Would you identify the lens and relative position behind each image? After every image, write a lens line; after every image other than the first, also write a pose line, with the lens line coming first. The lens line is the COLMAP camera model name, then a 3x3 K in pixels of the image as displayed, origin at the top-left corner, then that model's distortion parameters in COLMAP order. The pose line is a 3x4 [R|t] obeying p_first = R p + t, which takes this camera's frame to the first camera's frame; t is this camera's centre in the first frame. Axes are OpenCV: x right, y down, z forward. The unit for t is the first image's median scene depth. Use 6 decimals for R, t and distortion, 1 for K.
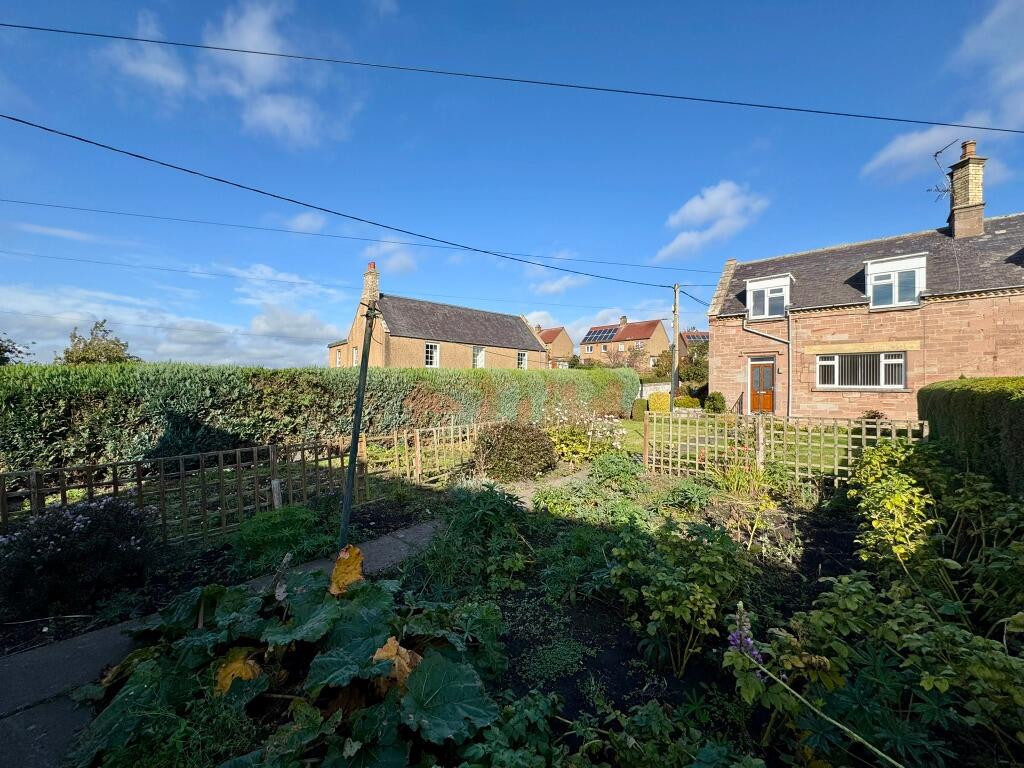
lens RADIAL K [[410.9, 0, 512.0], [0, 410.9, 384.0], [0, 0, 1]] dist [-0.000287, -0.000273]
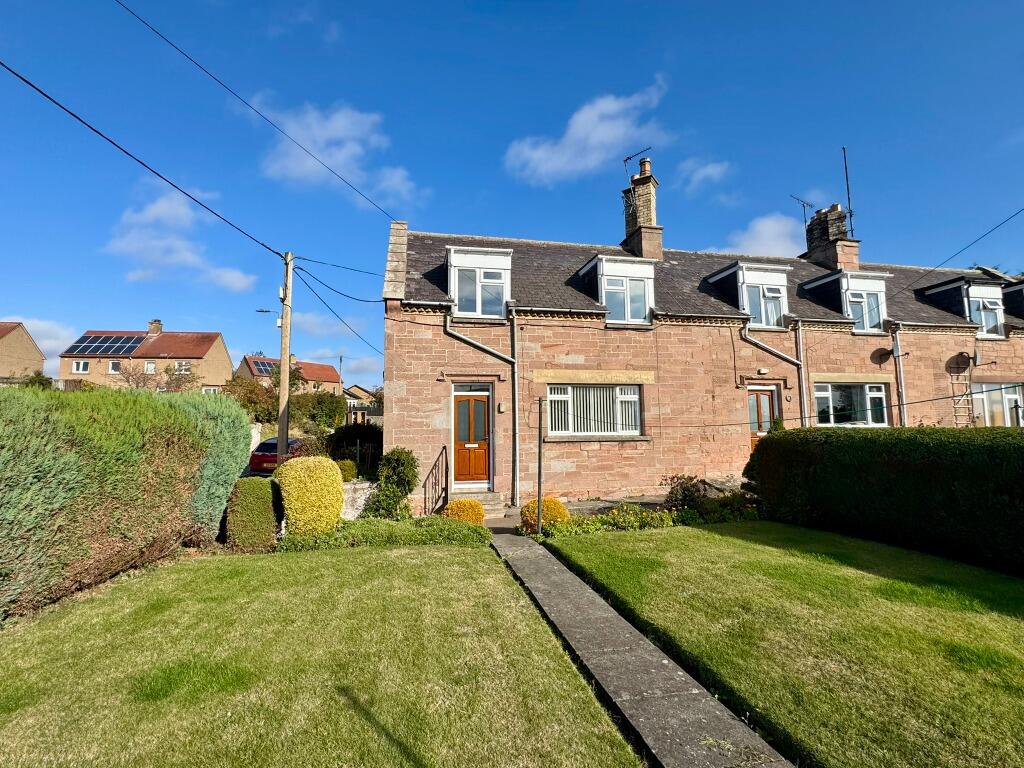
lens RADIAL K [[473.8, 0, 512.0], [0, 473.8, 384.0], [0, 0, 1]] dist [-0.000947, -0.000435]
pose [[0.601955, 0.060574, 0.796229, 0.125269], [0.007956, 0.996614, -0.081834, -0.011776], [-0.798491, 0.055595, 0.599435, 0.611154]]
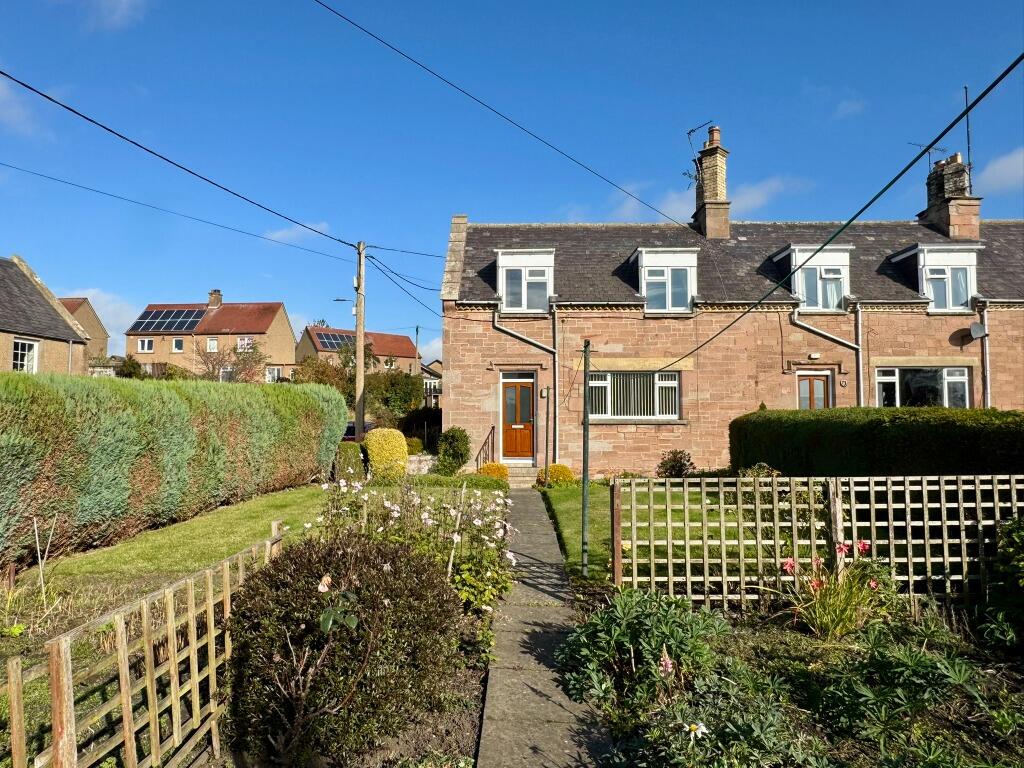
lens RADIAL K [[683.3, 0, 512.0], [0, 683.3, 384.0], [0, 0, 1]] dist [0.002803, 0.000783]
pose [[0.757905, 0.025511, 0.651866, -0.109251], [0.000885, 0.999194, -0.040133, -0.003773], [-0.652364, 0.030993, 0.757271, 0.210481]]
